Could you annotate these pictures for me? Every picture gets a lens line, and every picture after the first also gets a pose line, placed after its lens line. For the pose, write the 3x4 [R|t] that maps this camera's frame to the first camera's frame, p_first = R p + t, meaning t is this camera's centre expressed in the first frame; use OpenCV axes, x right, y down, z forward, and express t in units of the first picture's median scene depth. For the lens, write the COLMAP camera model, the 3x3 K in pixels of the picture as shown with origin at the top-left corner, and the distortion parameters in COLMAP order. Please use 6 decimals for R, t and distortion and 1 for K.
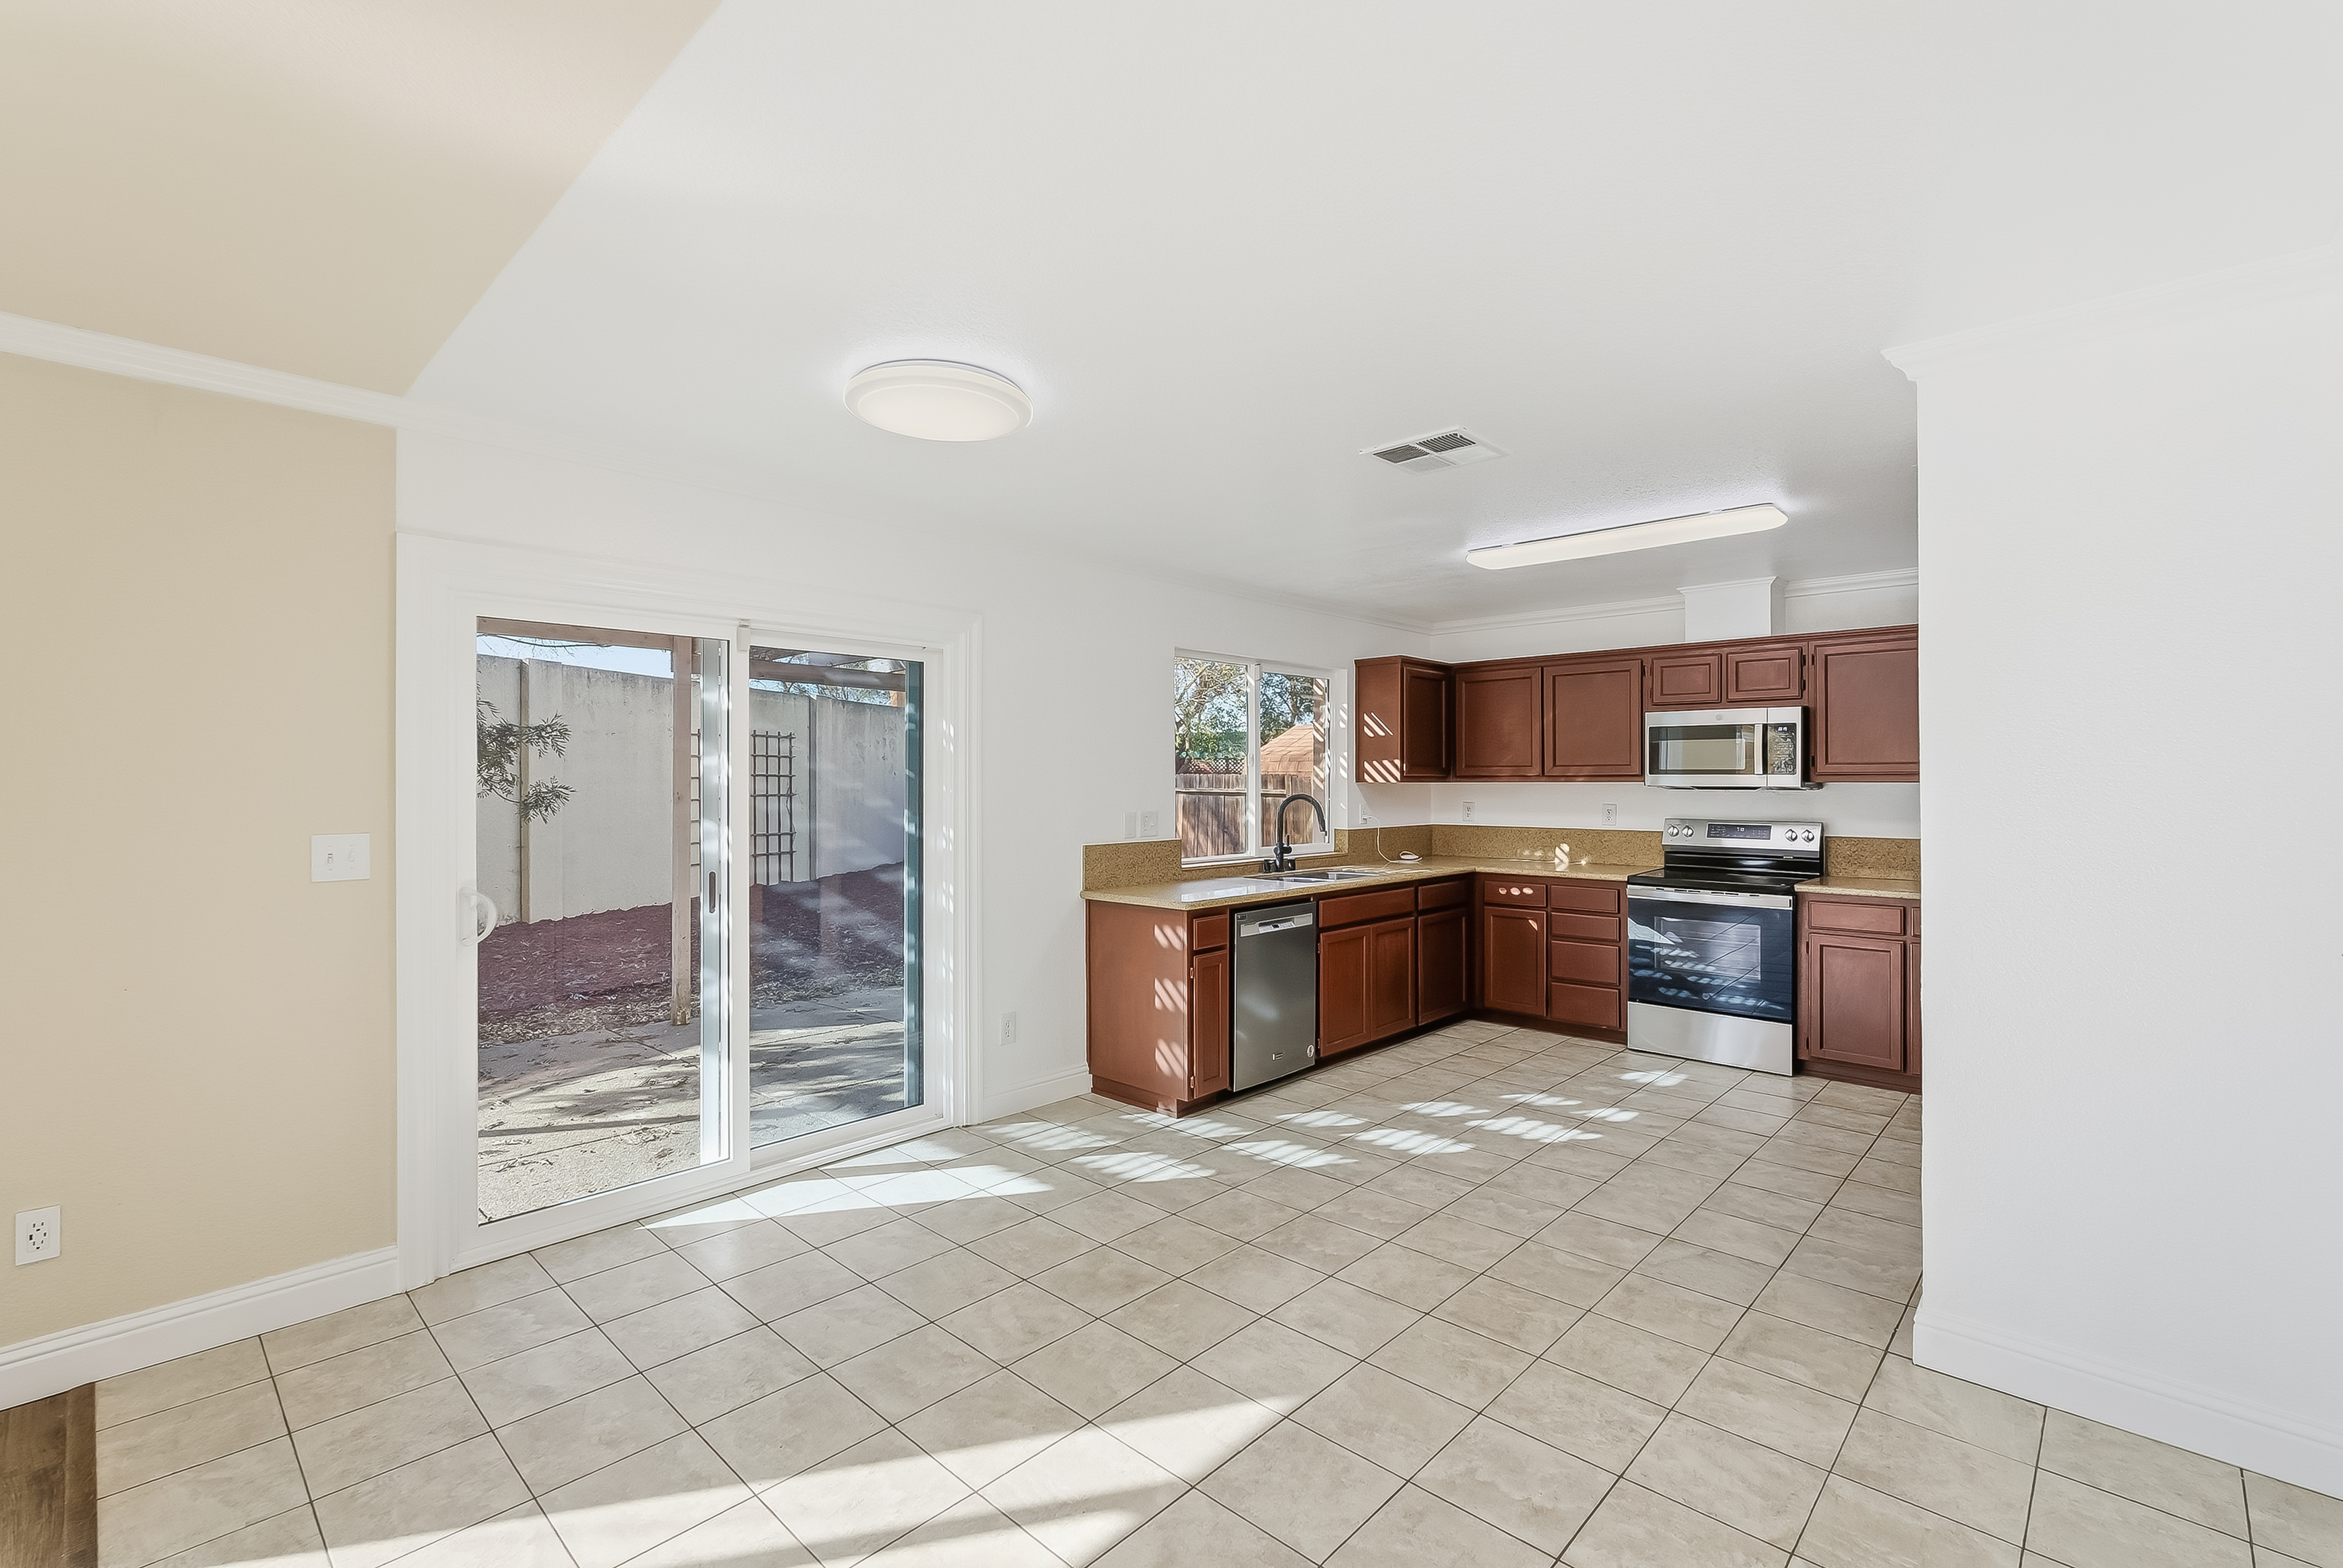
lens RADIAL K [[1042.4, 0, 1174.3], [0, 1042.4, 770.9], [0, 0, 1]] dist [-0.001557, 0.000179]
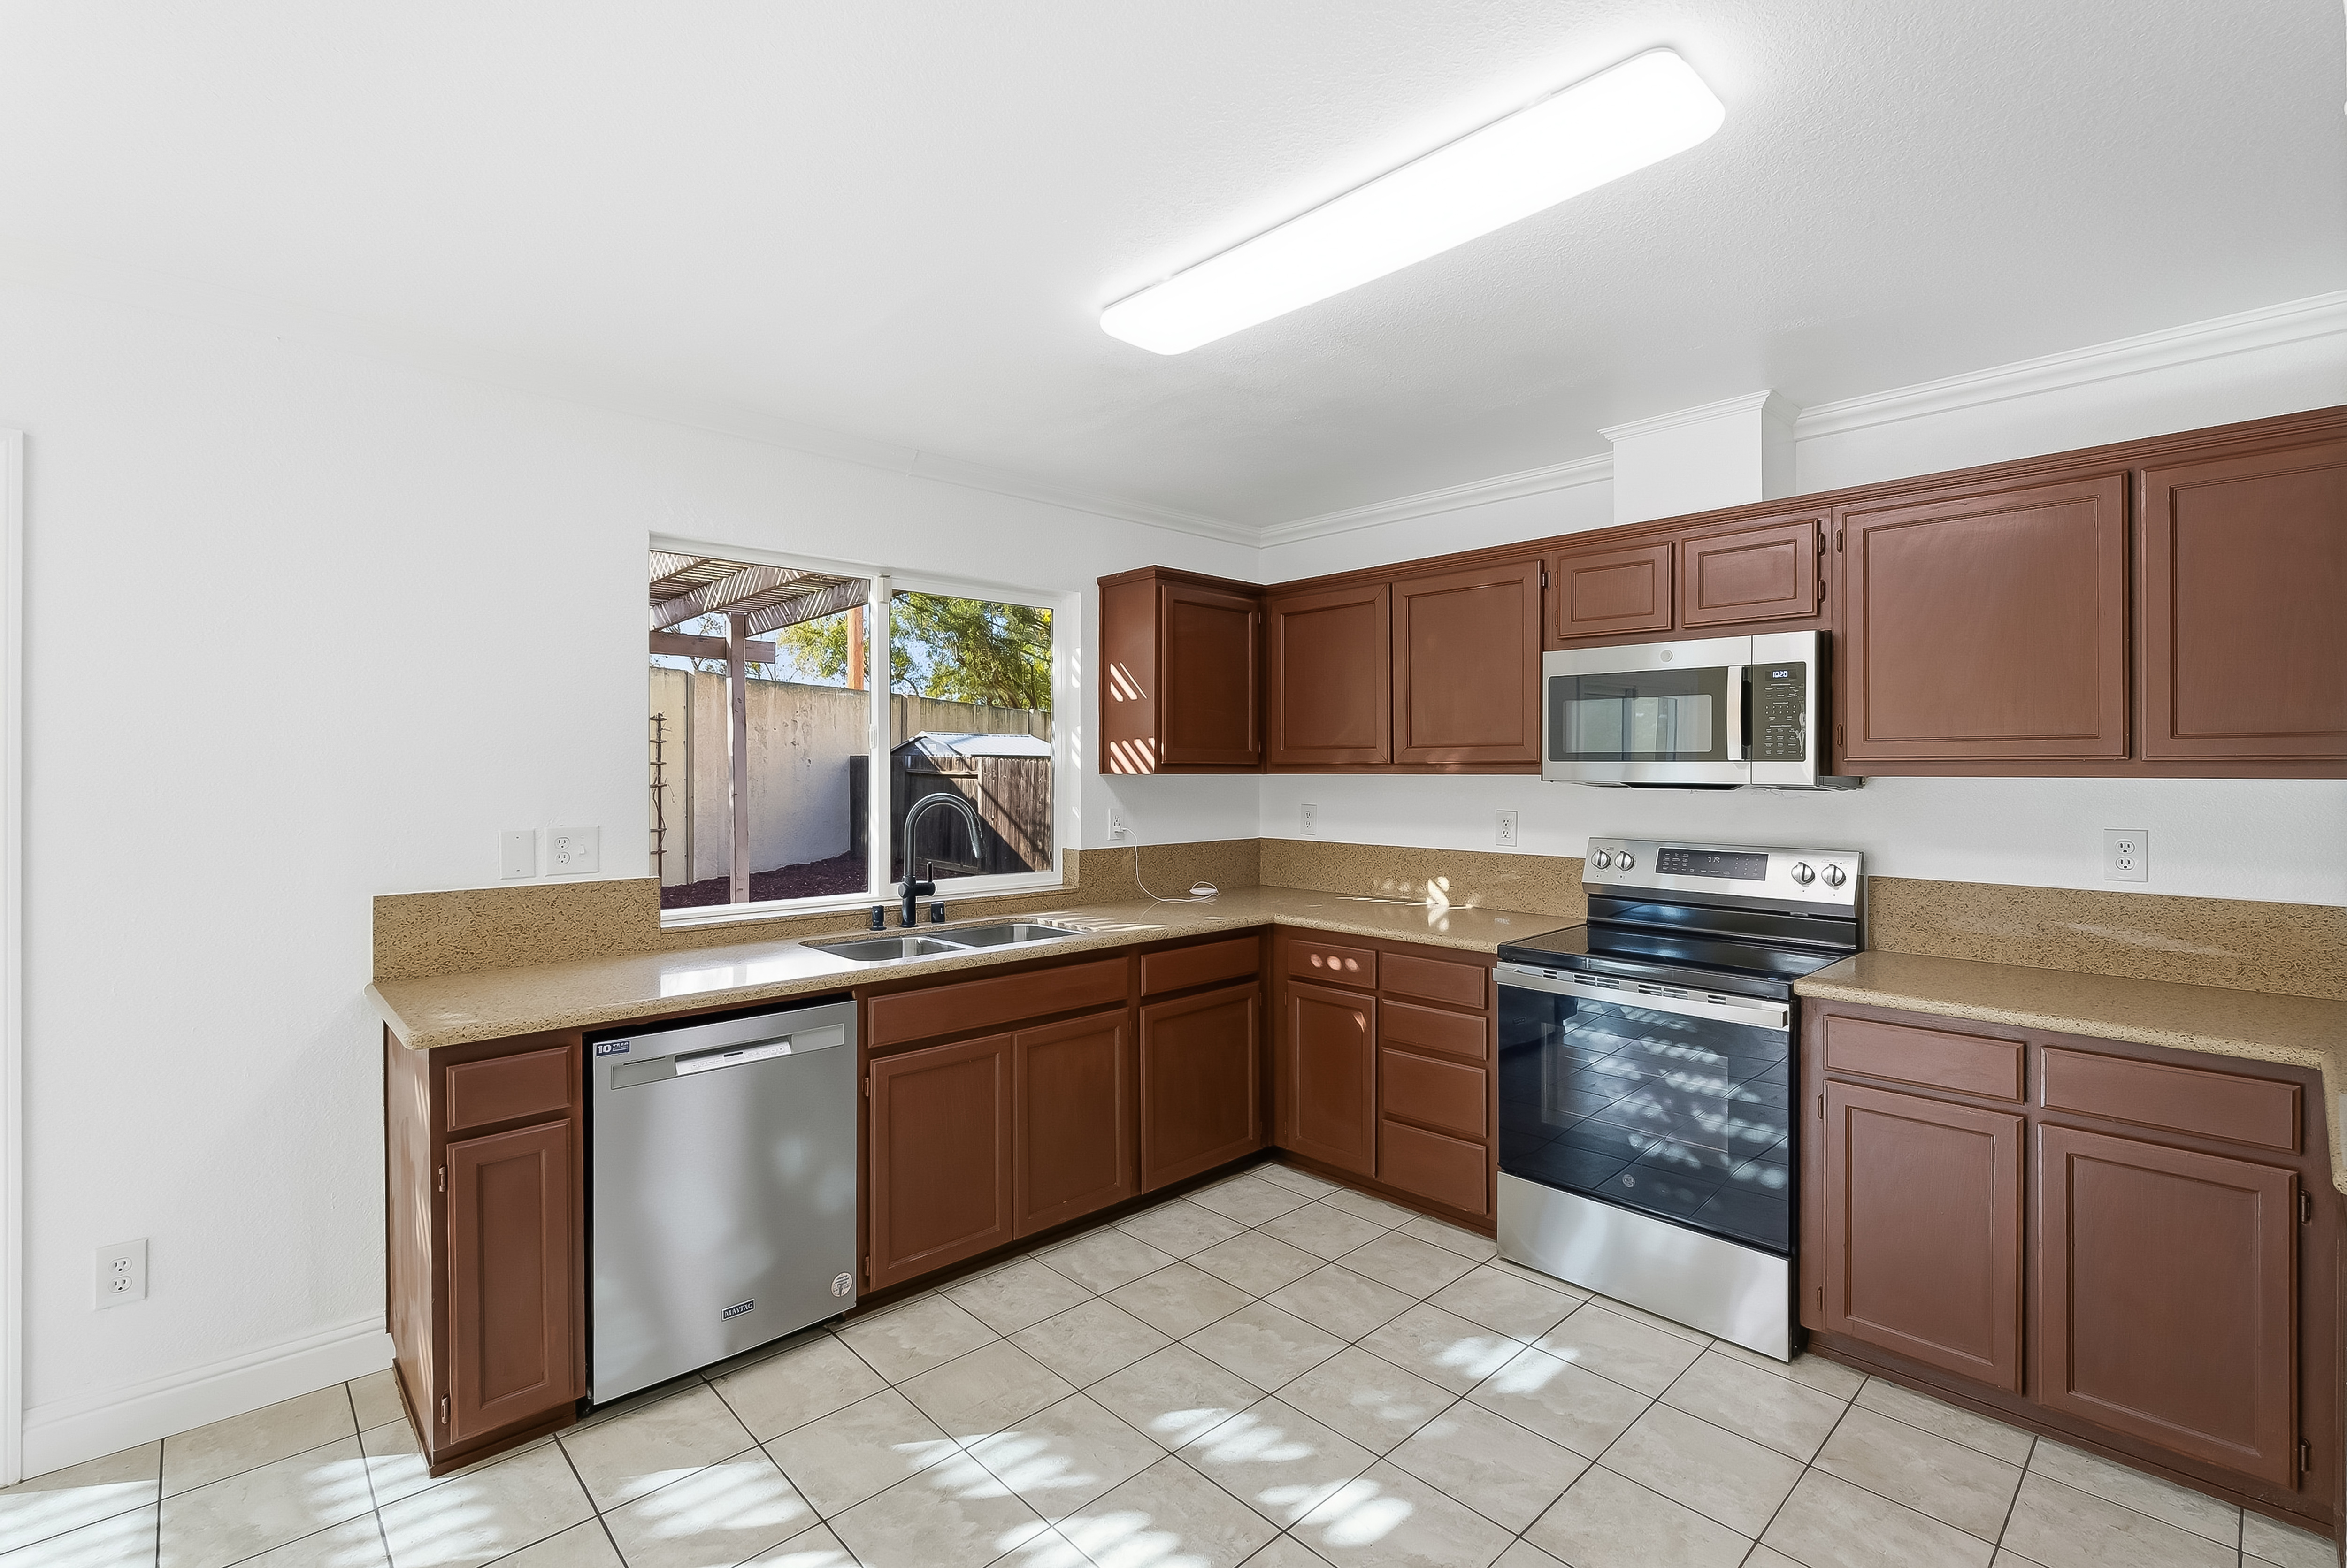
lens RADIAL K [[1057.6, 0, 1164.0], [0, 1057.6, 761.6], [0, 0, 1]] dist [-0.002573, 0.000523]
pose [[0.997938, 0.000357, -0.064178, 0.283856], [-0.000145, 0.999995, 0.003311, 0.001739], [0.064179, -0.003295, 0.997933, 0.413058]]
